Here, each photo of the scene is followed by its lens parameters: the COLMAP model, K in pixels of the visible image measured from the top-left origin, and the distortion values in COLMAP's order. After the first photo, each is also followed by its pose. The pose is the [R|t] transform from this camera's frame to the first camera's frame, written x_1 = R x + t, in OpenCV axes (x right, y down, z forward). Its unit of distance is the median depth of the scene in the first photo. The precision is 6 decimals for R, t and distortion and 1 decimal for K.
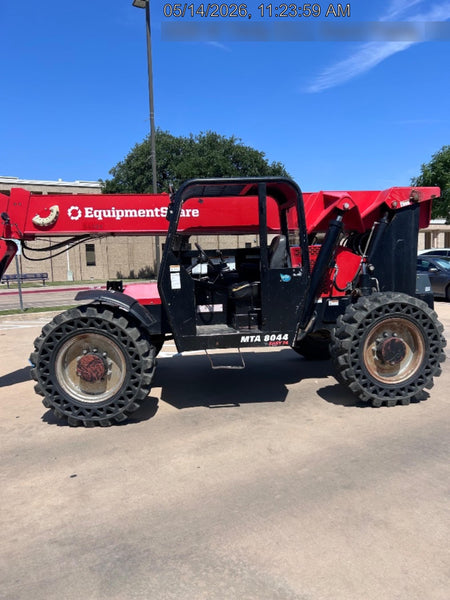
lens RADIAL K [[450.4, 0, 221.5], [0, 450.4, 303.6], [0, 0, 1]] dist [0.027688, -0.013483]
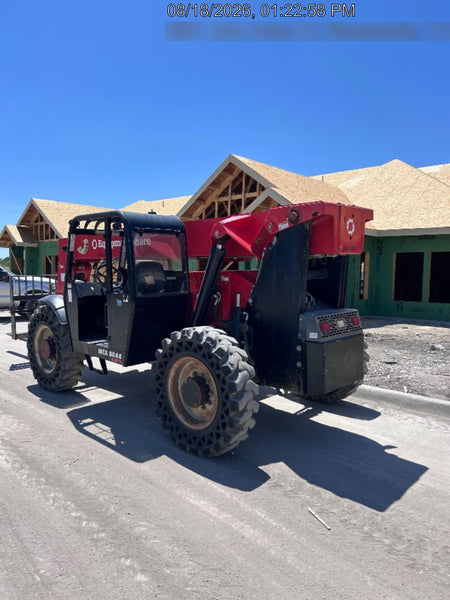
lens RADIAL K [[450.4, 0, 224.1], [0, 450.4, 304.3], [0, 0, 1]] dist [0.027688, -0.013483]
pose [[0.647989, 0.109067, -0.753800, 1.011272], [-0.090675, 0.993702, 0.065832, -0.132714], [0.756233, 0.025693, 0.653798, 0.423716]]
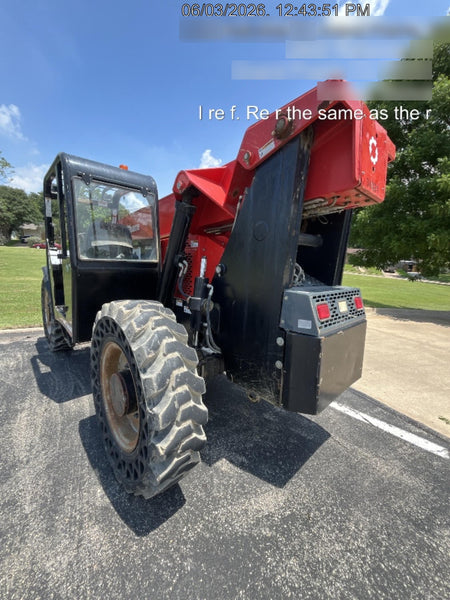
lens RADIAL K [[237.2, 0, 226.7], [0, 237.2, 302.7], [0, 0, 1]] dist [-0.004484, 0.000721]
pose [[0.597247, 0.189068, -0.779454, 0.646630], [-0.129608, 0.981797, 0.138839, -0.085944], [0.791516, 0.018103, 0.610880, 0.860984]]
